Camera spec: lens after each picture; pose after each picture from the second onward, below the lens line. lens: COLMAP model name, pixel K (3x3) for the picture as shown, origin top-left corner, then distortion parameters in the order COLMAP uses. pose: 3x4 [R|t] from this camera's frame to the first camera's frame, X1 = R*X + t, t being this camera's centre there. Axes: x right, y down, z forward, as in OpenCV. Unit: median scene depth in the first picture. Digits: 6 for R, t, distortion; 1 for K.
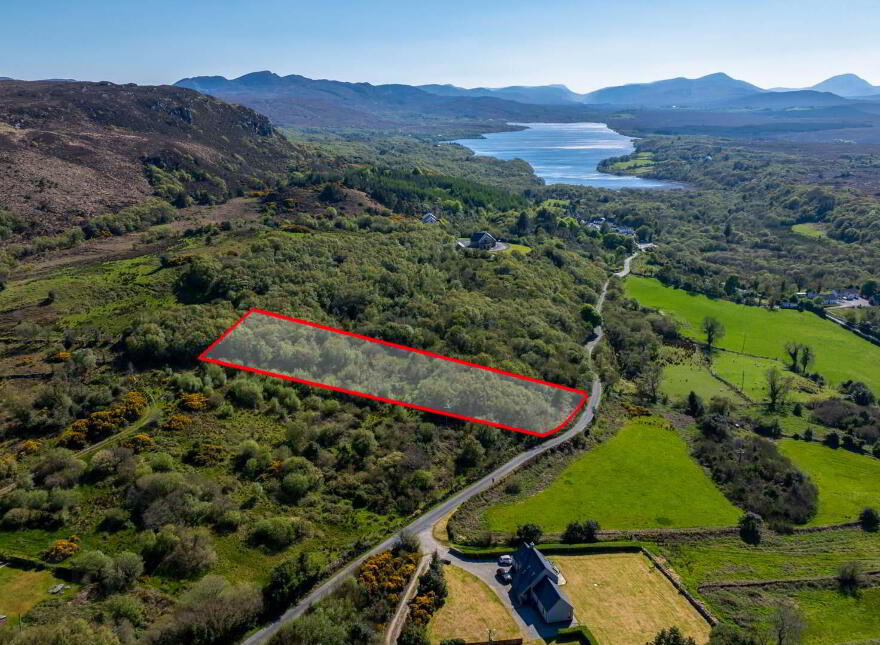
lens RADIAL K [[805.2, 0, 440.0], [0, 805.2, 322.5], [0, 0, 1]] dist [-0.000305, -0.072908]
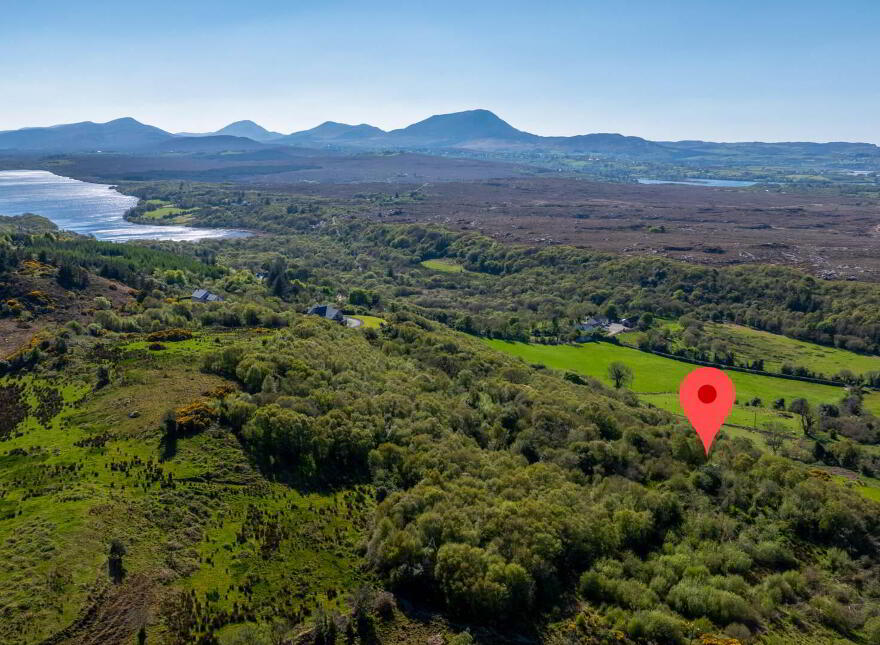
lens RADIAL K [[805.2, 0, 440.0], [0, 805.2, 322.5], [0, 0, 1]] dist [-0.000305, -0.072908]
pose [[0.762930, -0.133081, 0.632635, -0.128868], [0.166235, 0.986062, 0.006956, -0.028391], [-0.624743, 0.099859, 0.774419, 0.107532]]
